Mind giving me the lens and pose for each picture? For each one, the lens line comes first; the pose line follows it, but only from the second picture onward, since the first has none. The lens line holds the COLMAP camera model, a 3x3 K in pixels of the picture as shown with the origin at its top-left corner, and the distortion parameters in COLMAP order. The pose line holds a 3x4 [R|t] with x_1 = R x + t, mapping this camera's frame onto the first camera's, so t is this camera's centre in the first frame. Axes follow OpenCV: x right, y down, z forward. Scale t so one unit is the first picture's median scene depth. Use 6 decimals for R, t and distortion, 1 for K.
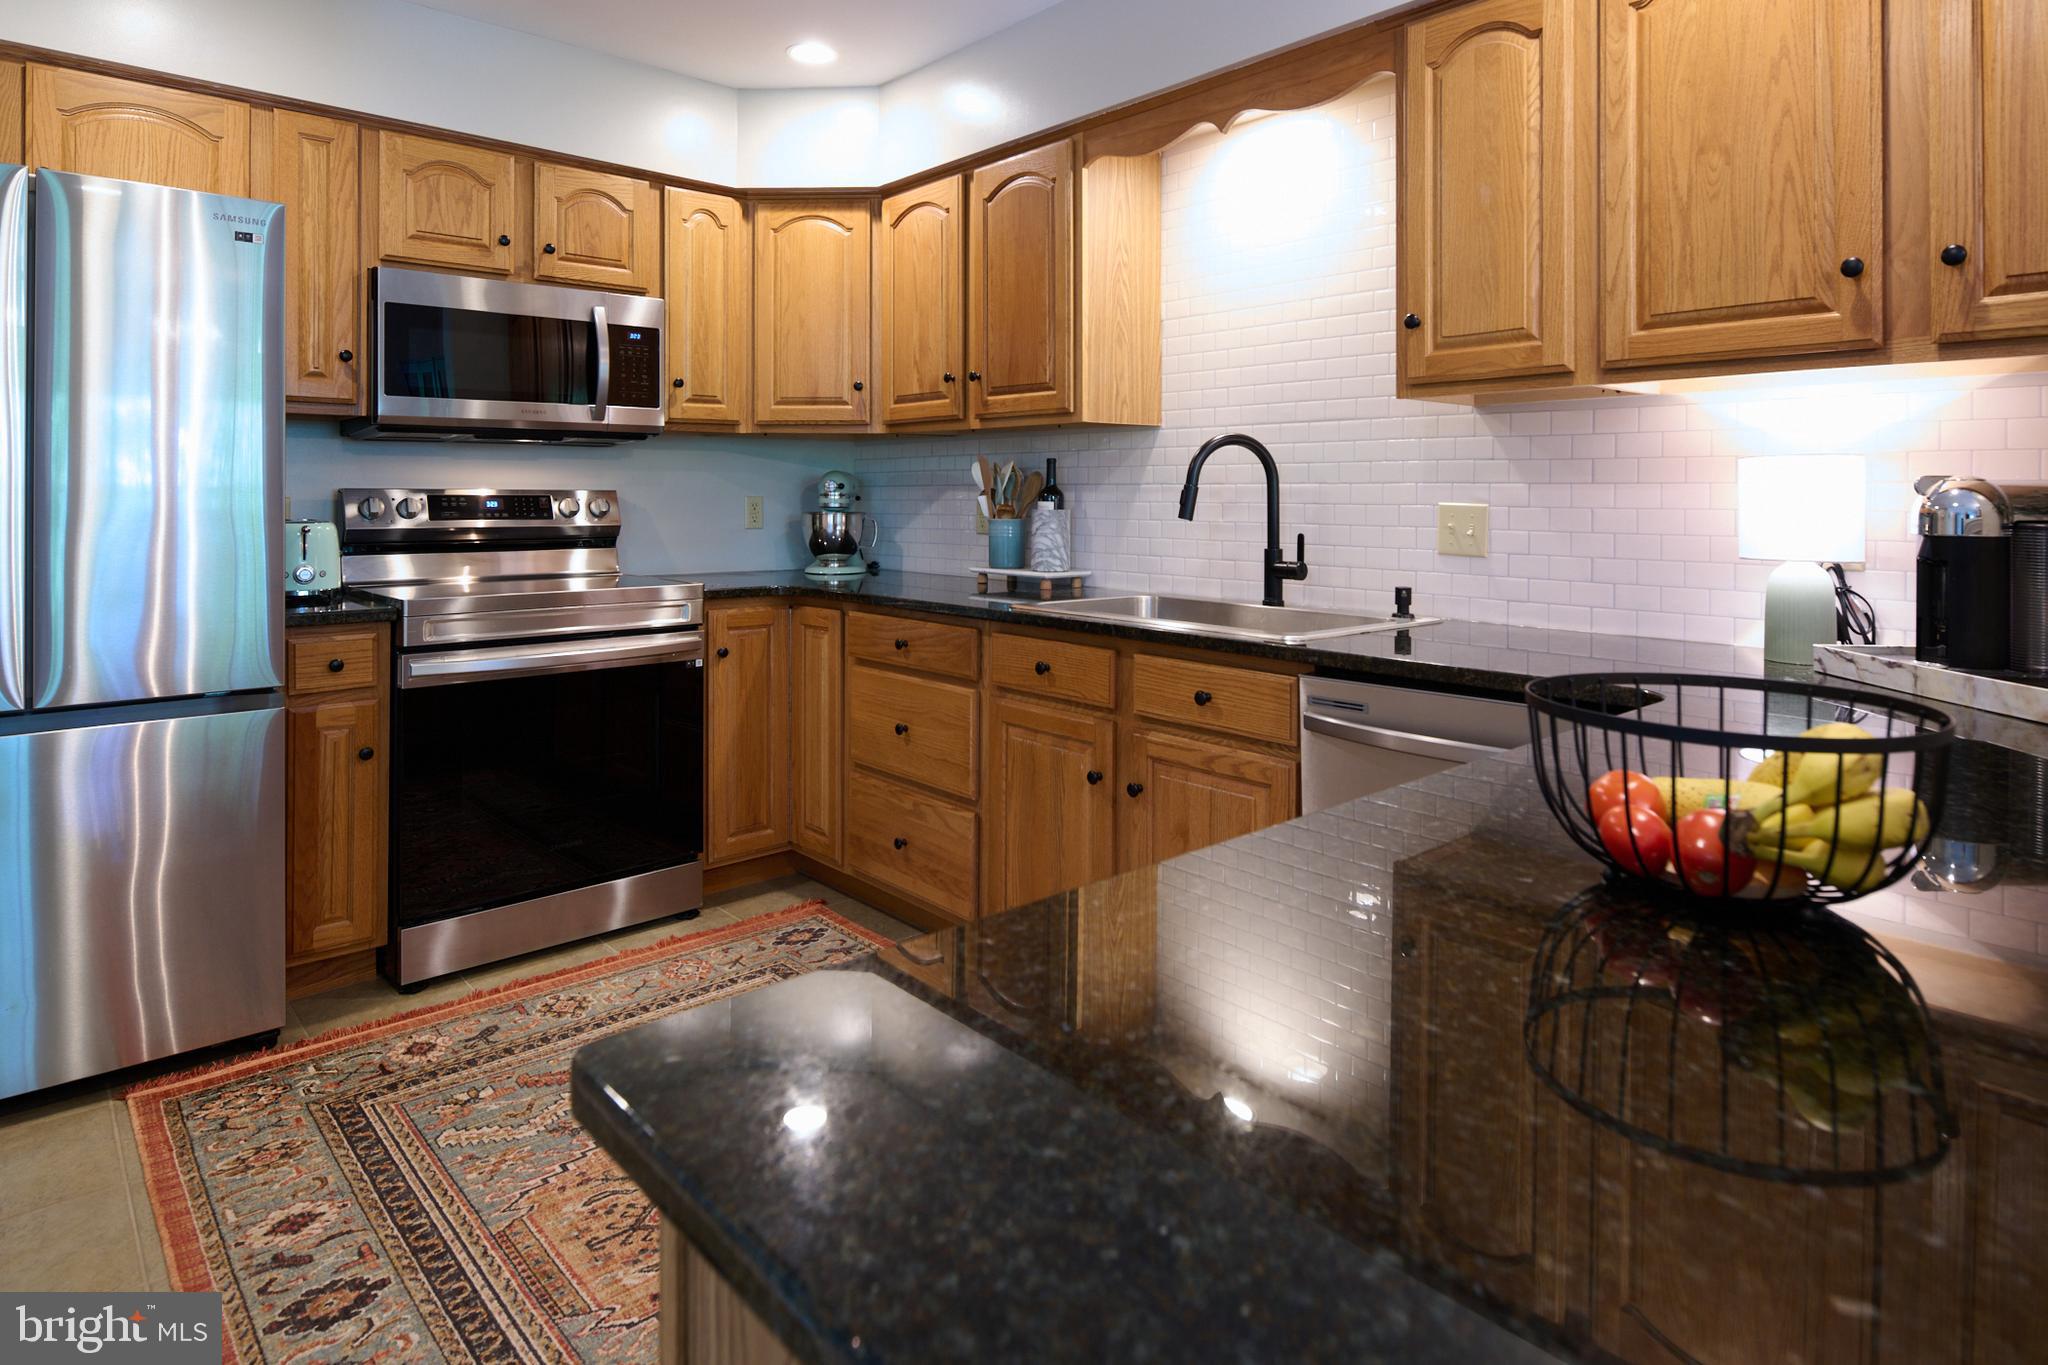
lens RADIAL K [[1137.9, 0, 1033.6], [0, 1137.9, 497.8], [0, 0, 1]] dist [-0.002435, -0.003898]
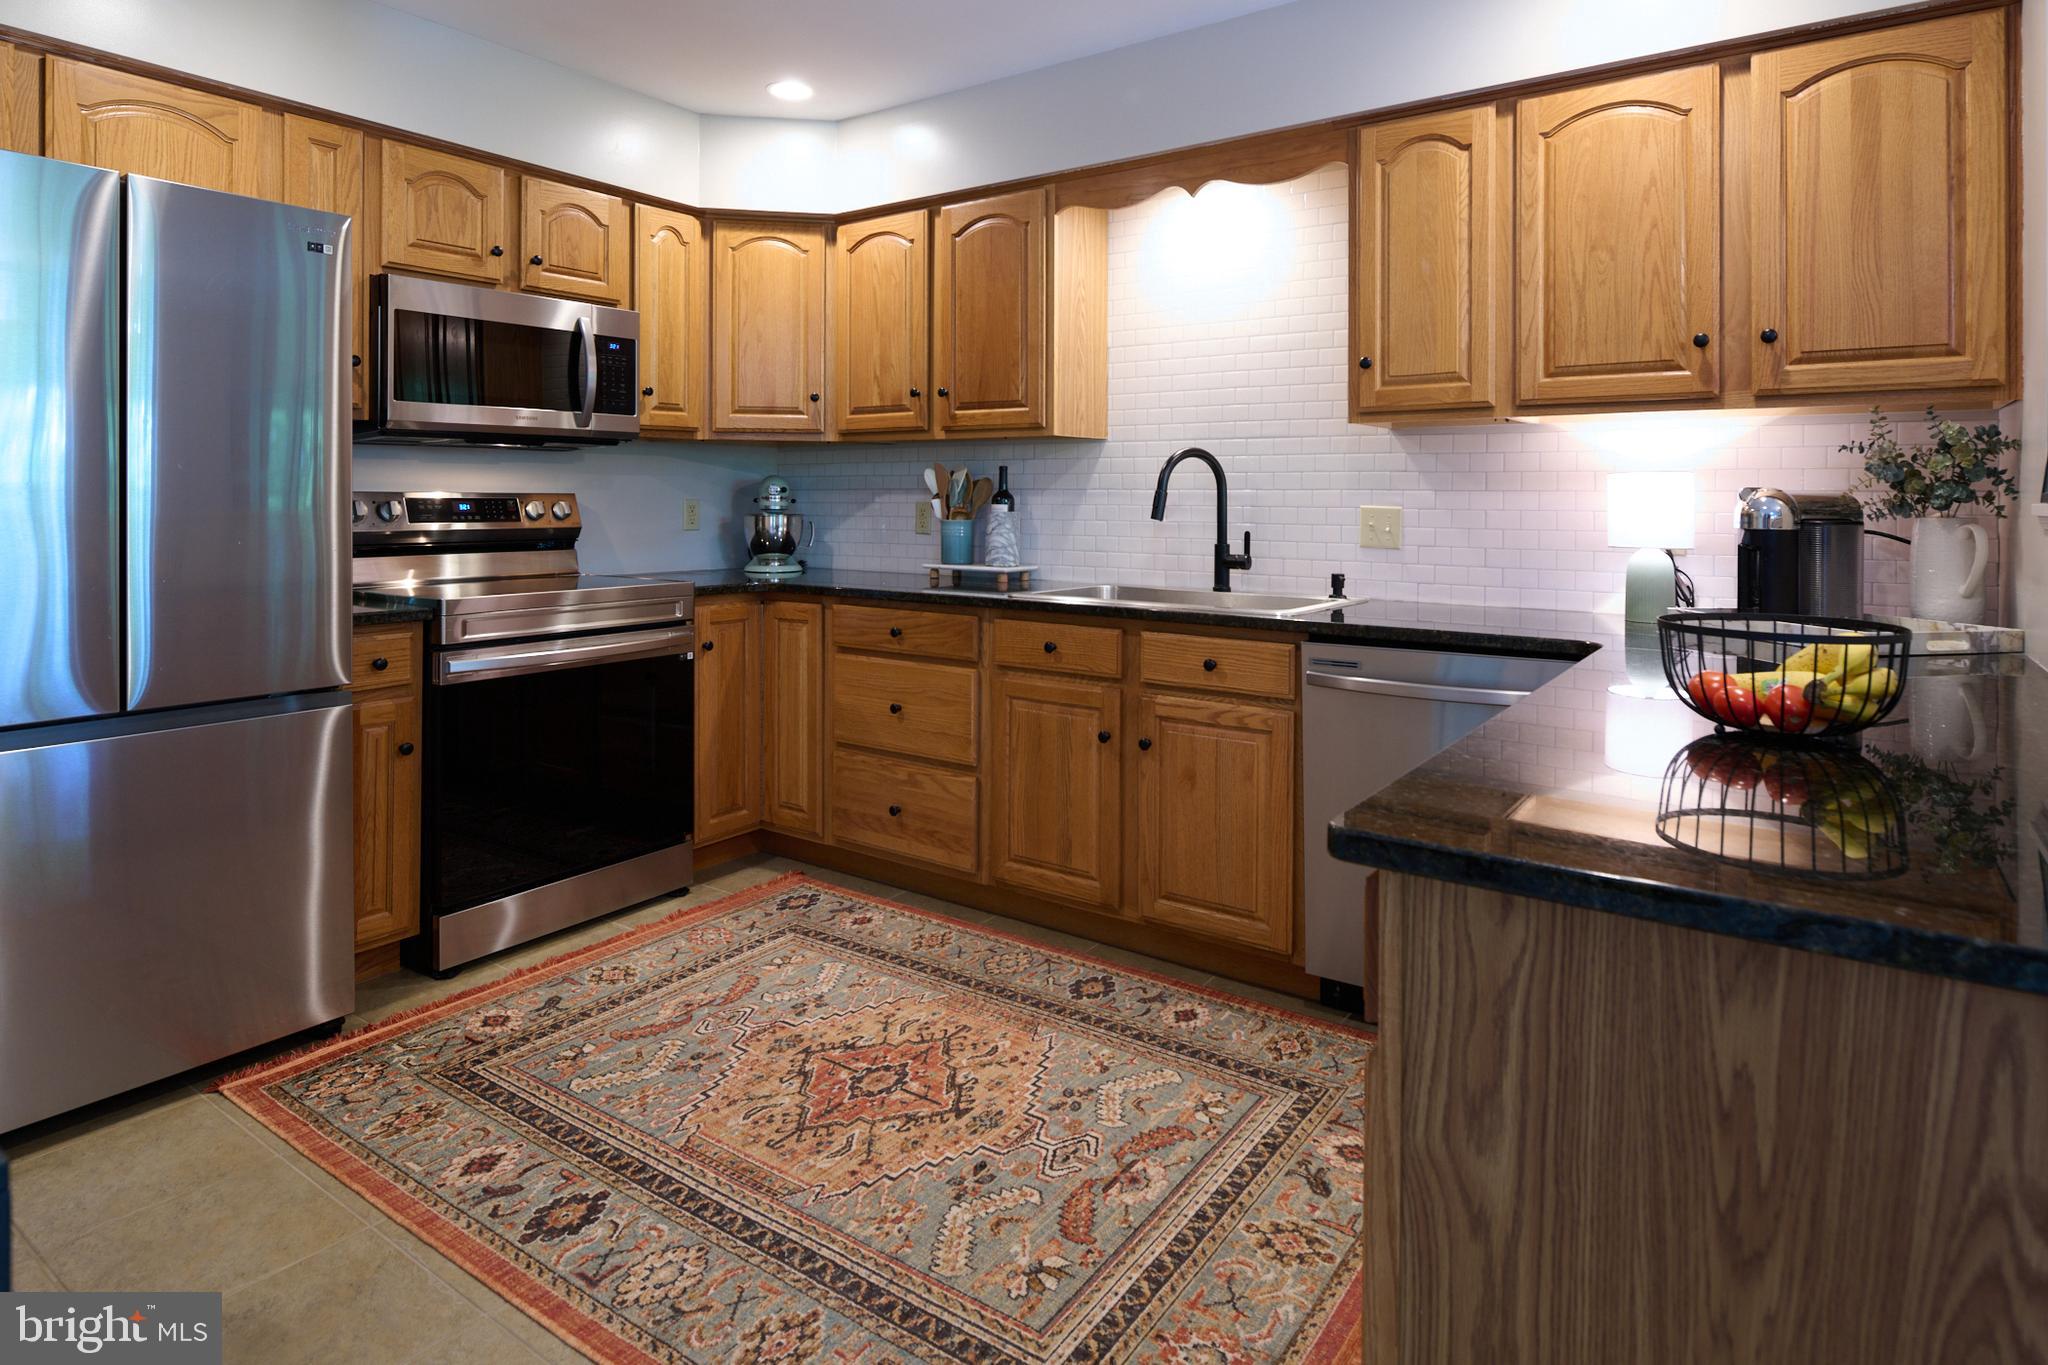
lens RADIAL K [[1128.1, 0, 1030.0], [0, 1128.1, 502.5], [0, 0, 1]] dist [-0.002786, -0.001418]
pose [[0.975917, 0.000374, 0.218142, -0.258986], [-0.001014, 0.999995, 0.002825, -0.002313], [-0.218140, -0.002978, 0.975913, -0.122783]]
